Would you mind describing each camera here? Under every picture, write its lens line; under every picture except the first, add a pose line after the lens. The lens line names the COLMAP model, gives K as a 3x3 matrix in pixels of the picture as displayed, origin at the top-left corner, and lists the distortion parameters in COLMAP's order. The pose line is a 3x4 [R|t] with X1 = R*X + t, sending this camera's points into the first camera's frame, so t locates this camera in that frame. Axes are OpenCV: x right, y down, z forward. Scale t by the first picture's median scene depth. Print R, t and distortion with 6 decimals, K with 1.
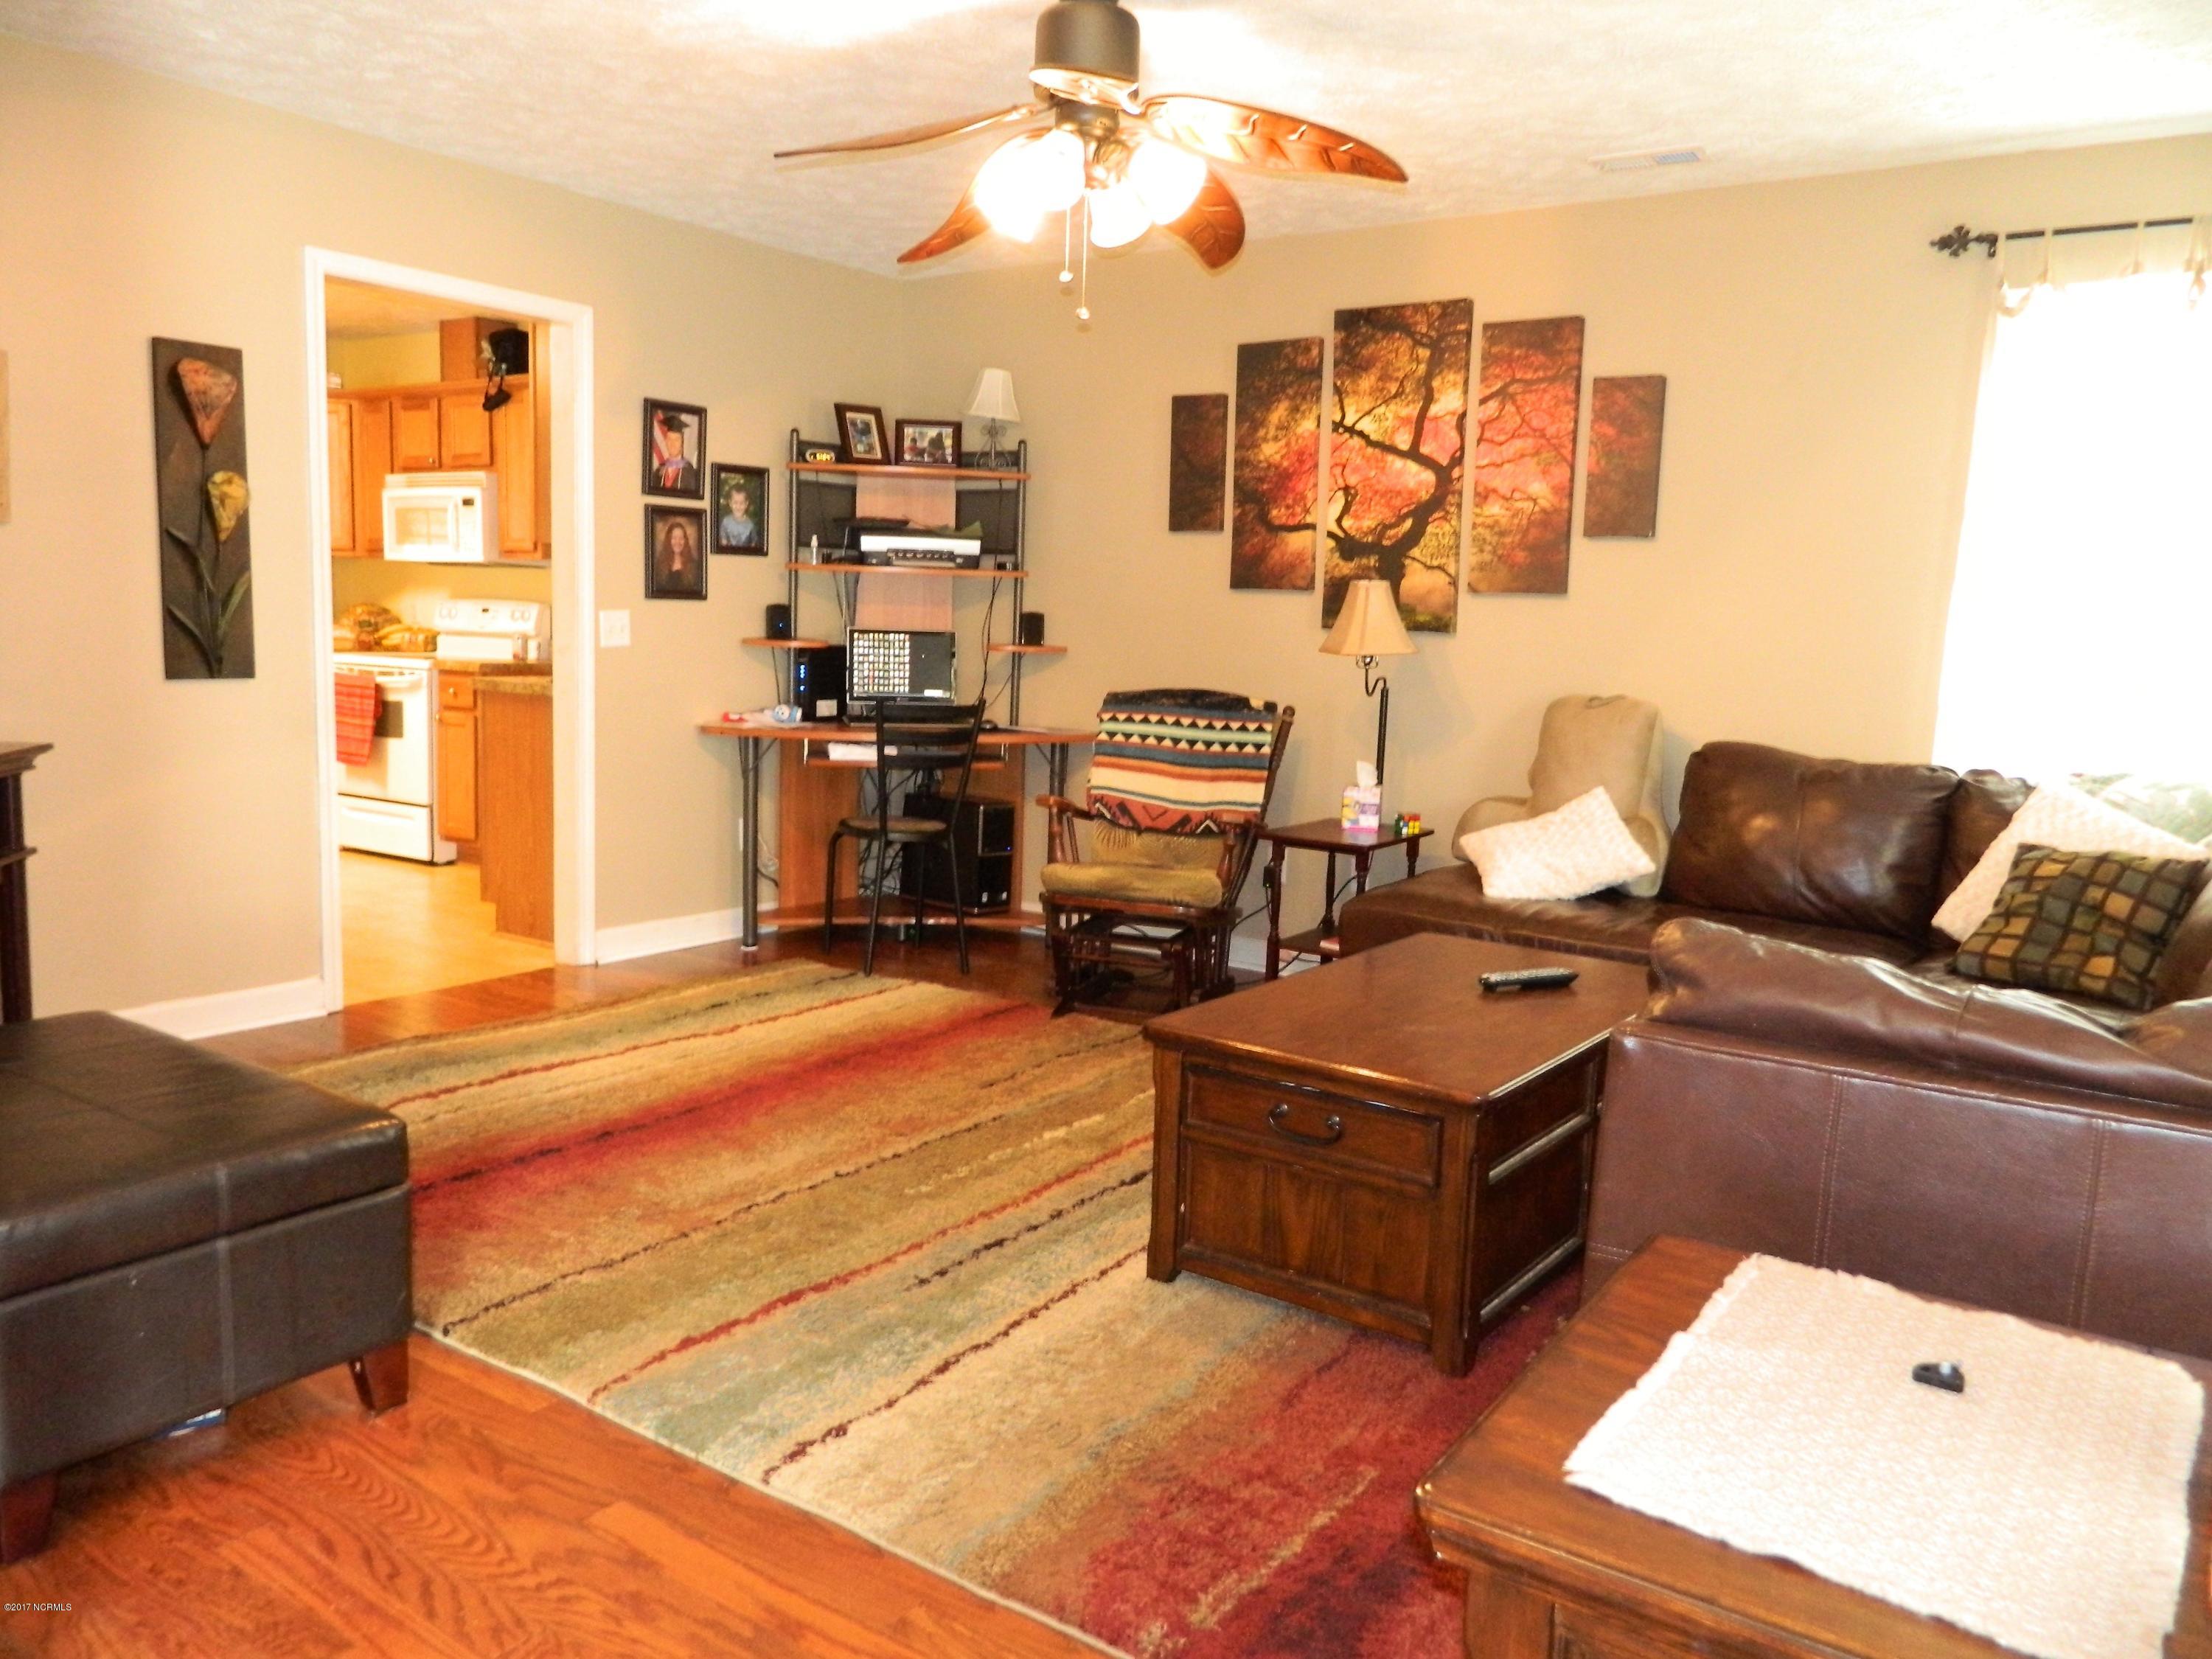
lens RADIAL K [[1661.7, 0, 1102.8], [0, 1661.7, 829.5], [0, 0, 1]] dist [0.007811, -0.011169]
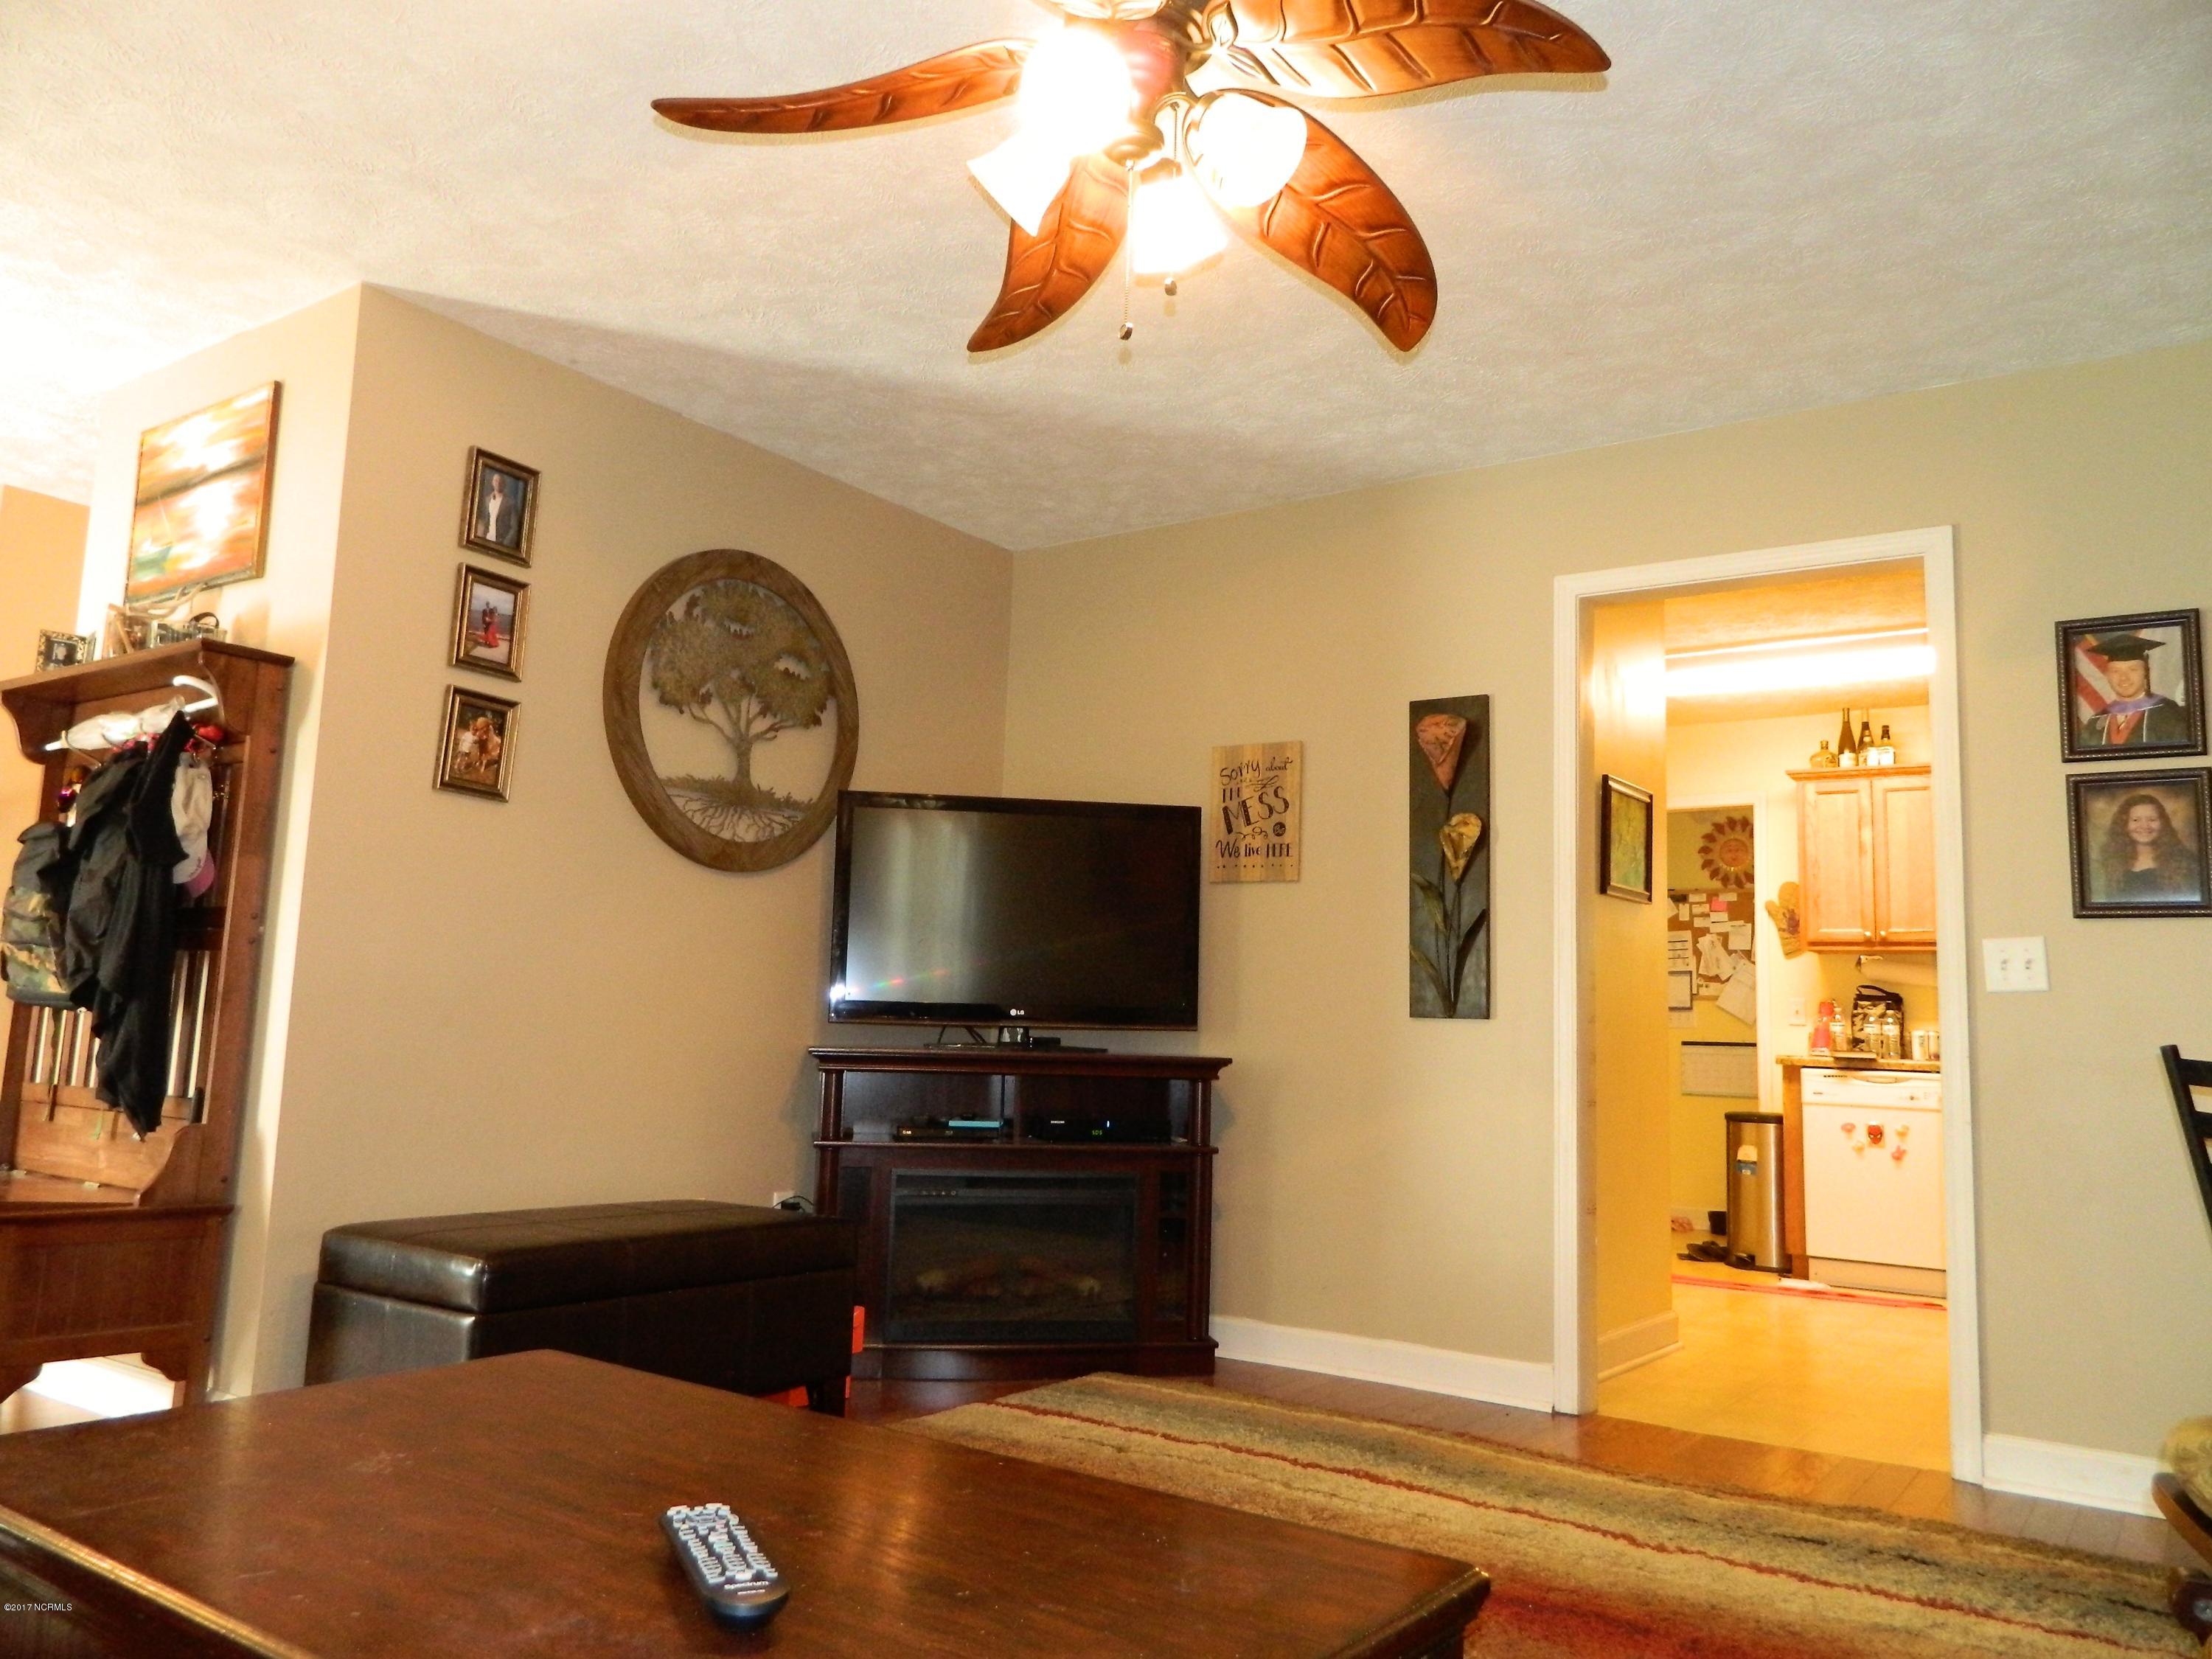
lens RADIAL K [[1661.7, 0, 1104.0], [0, 1661.7, 824.4], [0, 0, 1]] dist [0.007811, -0.011169]
pose [[-0.016127, -0.161995, -0.986660, 0.290819], [-0.165315, 0.973639, -0.157155, -0.007176], [0.986109, 0.160575, -0.042482, 0.497668]]
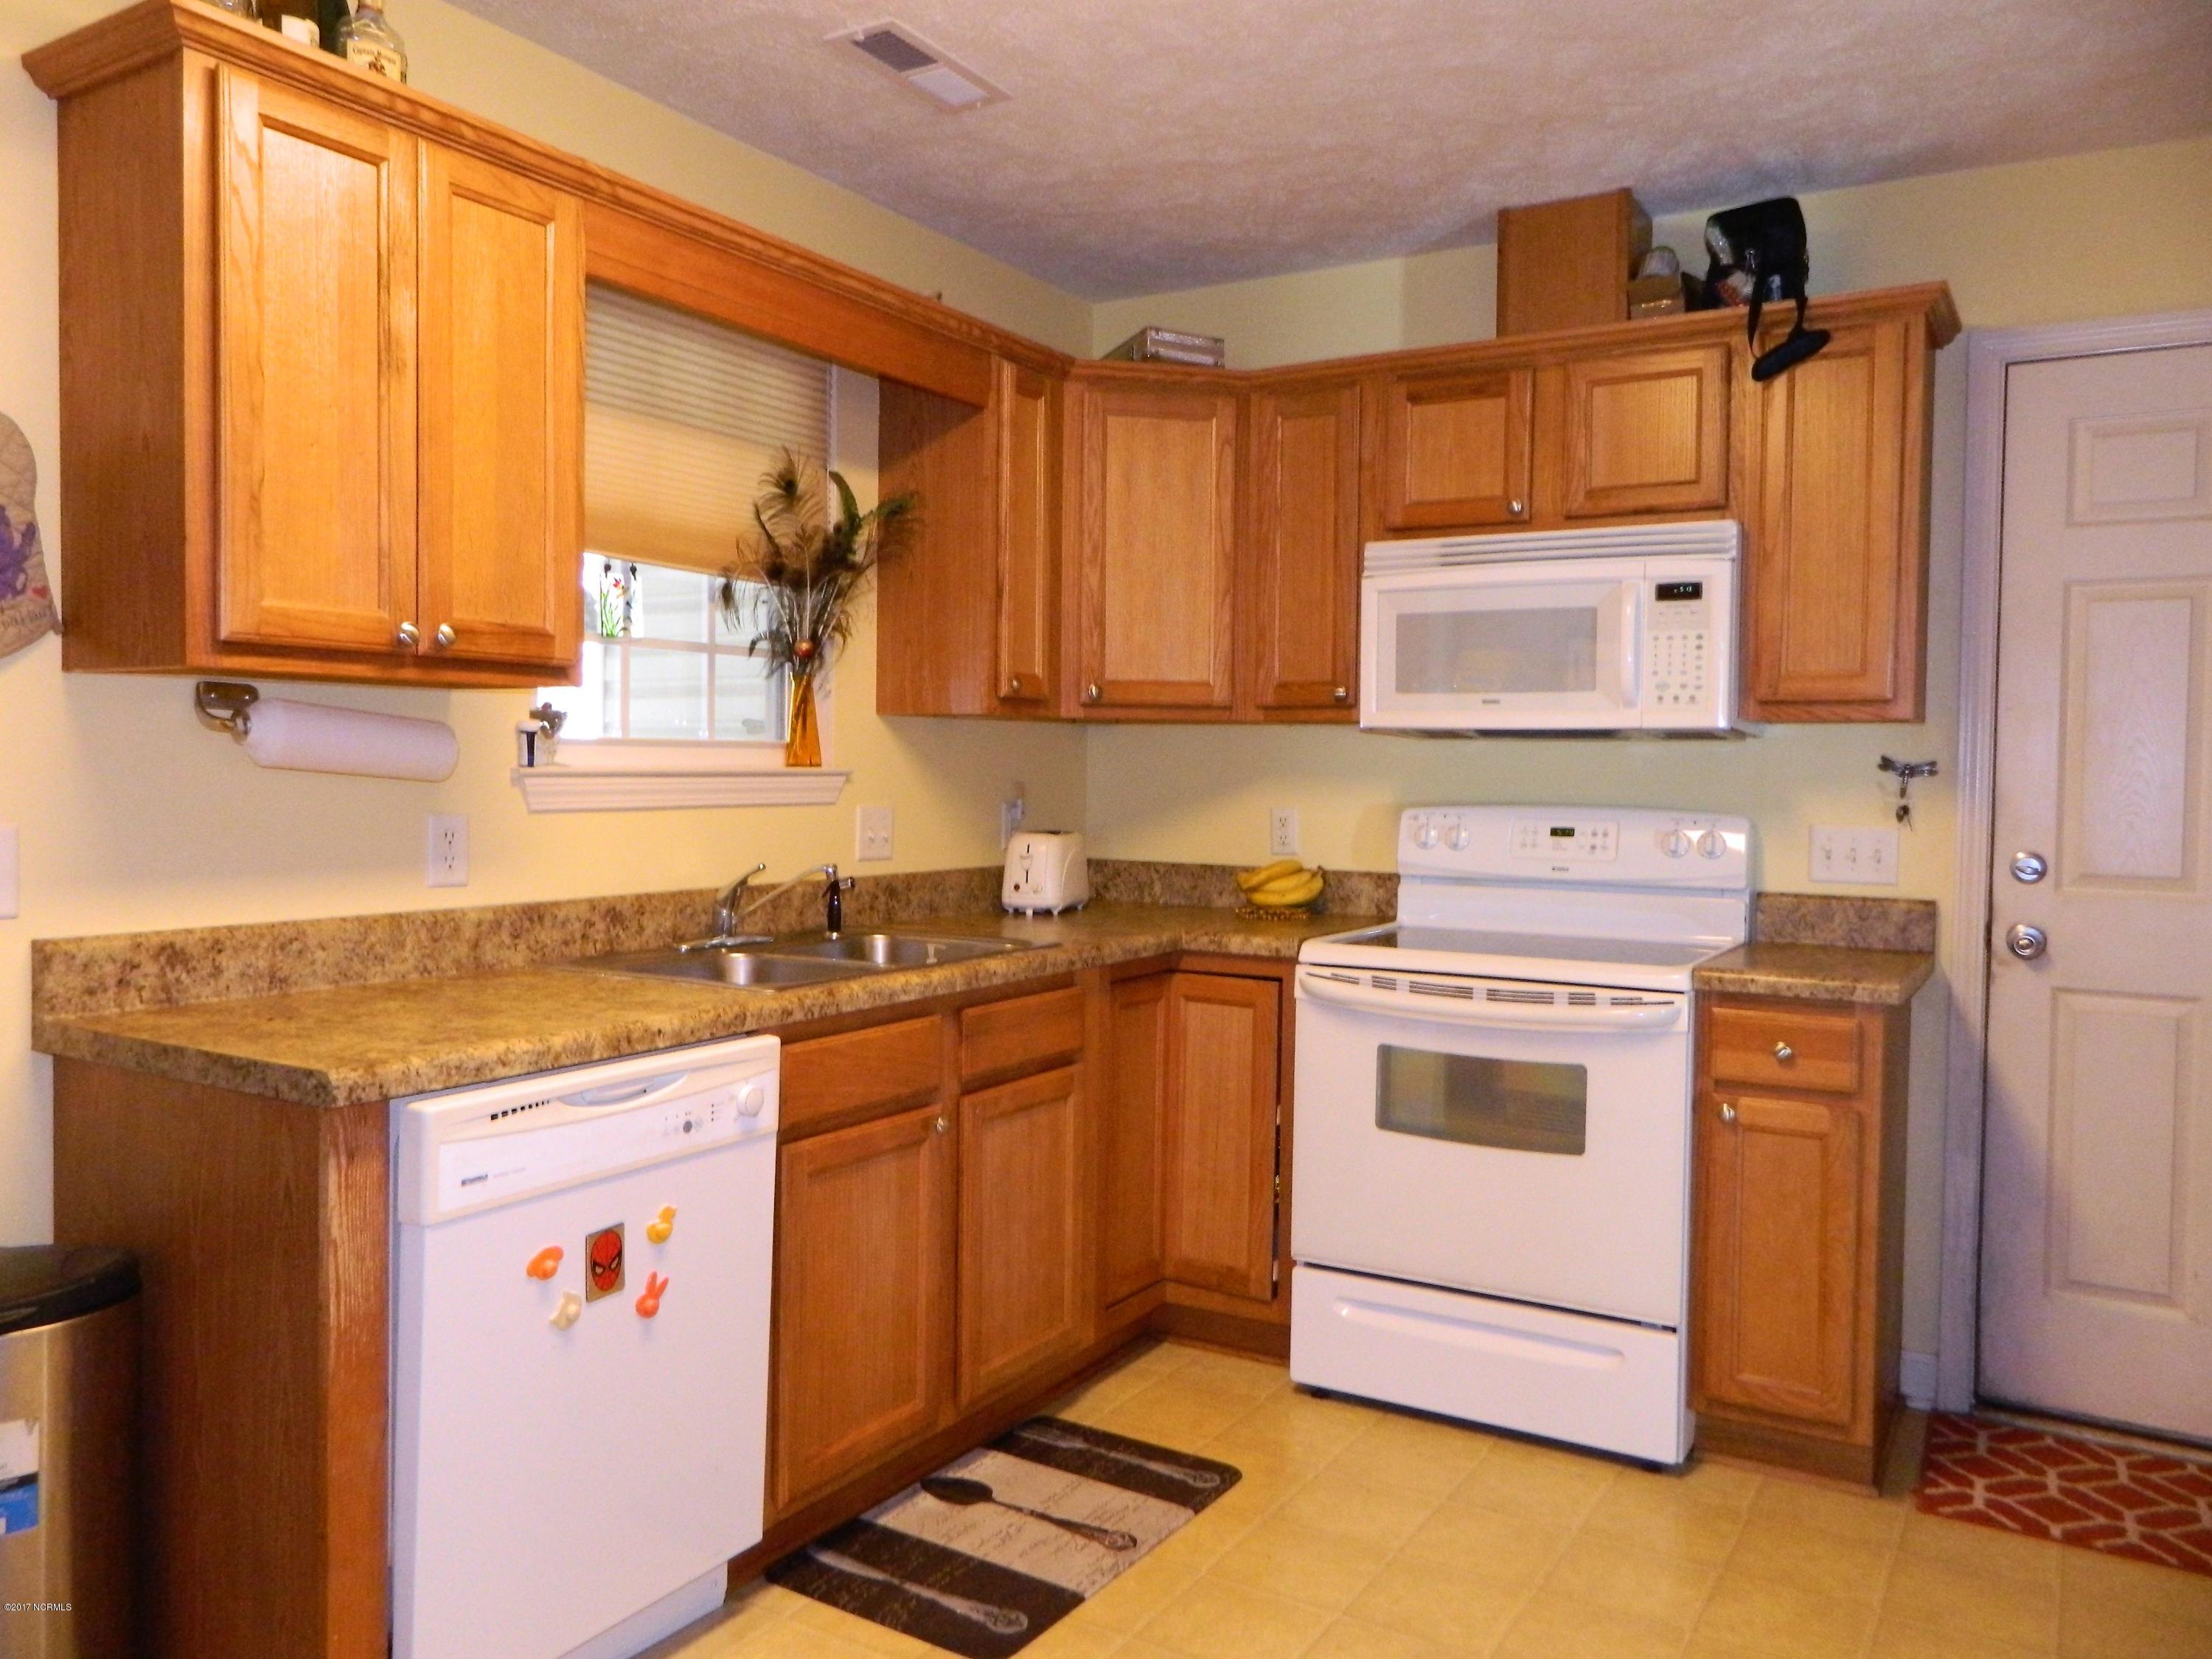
lens RADIAL K [[1661.7, 0, 950.0], [0, 1661.7, 804.1], [0, 0, 1]] dist [0.007811, -0.011169]
pose [[0.999204, -0.017139, 0.036032, -0.591273], [0.020722, 0.994618, -0.101520, -0.104397], [-0.034098, 0.102185, 0.994181, 0.596883]]
